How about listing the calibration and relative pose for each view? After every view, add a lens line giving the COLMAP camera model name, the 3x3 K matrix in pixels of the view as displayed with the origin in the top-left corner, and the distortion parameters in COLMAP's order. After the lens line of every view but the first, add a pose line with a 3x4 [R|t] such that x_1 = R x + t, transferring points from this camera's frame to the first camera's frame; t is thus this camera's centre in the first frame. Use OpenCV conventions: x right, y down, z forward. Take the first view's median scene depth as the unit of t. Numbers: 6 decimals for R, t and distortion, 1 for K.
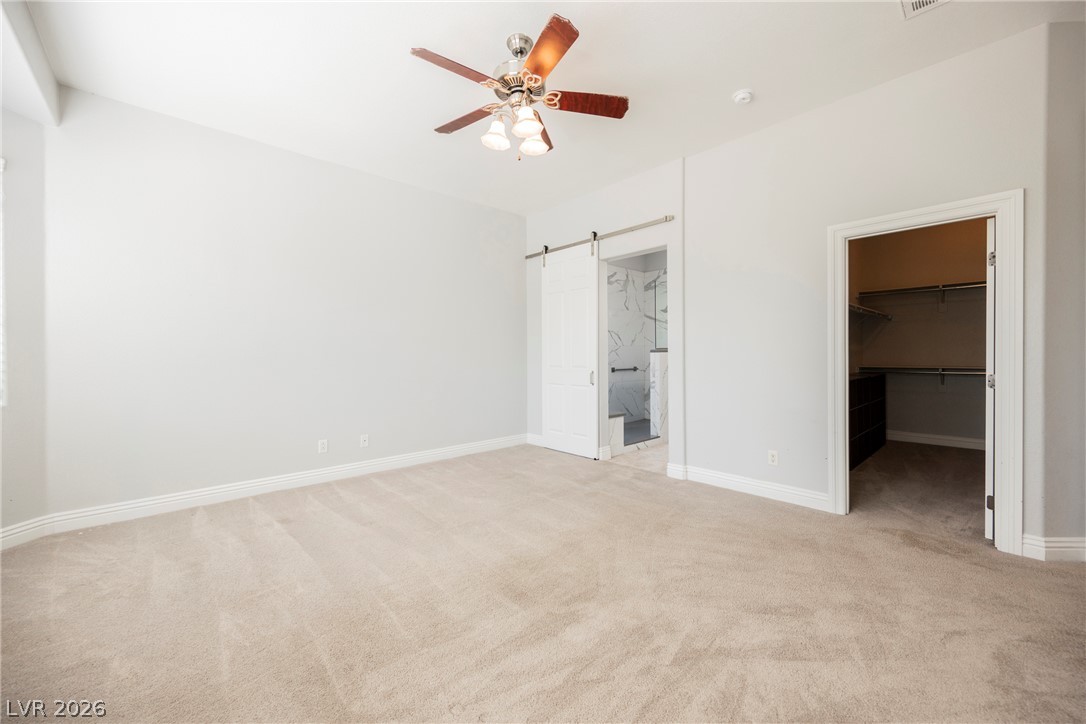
lens RADIAL K [[431.3, 0, 543.0], [0, 431.3, 362.0], [0, 0, 1]] dist [-0.002800, -0.000316]
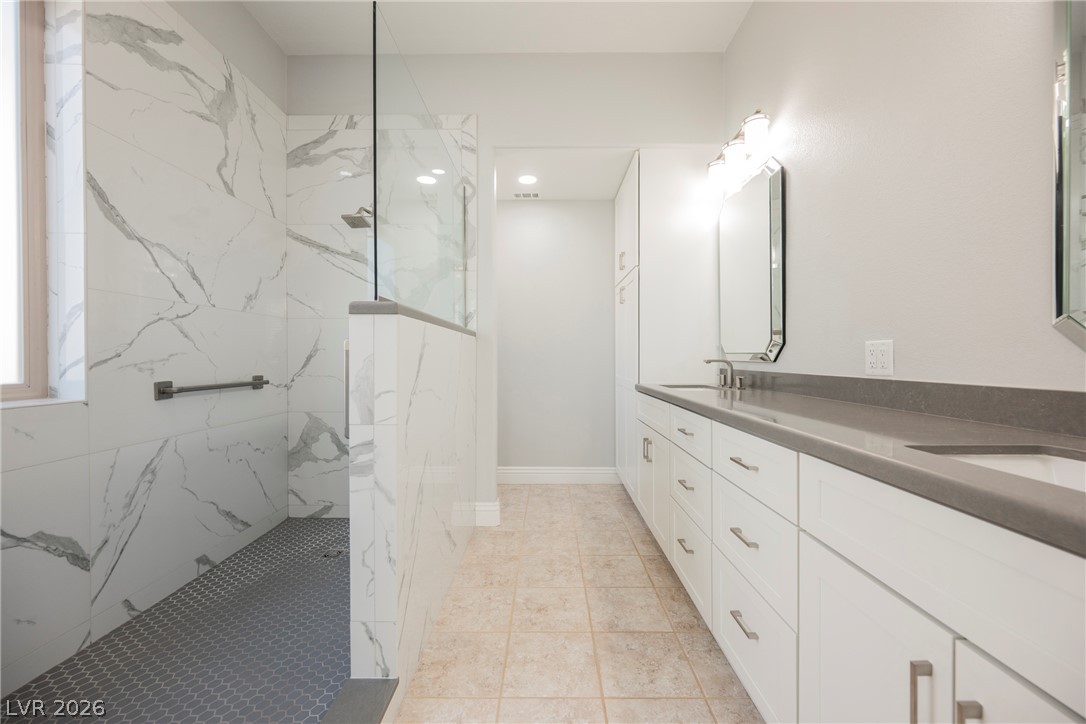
lens RADIAL K [[431.3, 0, 543.0], [0, 431.3, 362.0], [0, 0, 1]] dist [-0.002800, -0.000316]
pose [[0.686007, 0.000873, 0.727594, 0.125732], [0.006670, 0.999950, -0.007488, 0.004148], [-0.727564, 0.009989, 0.685967, 0.627548]]
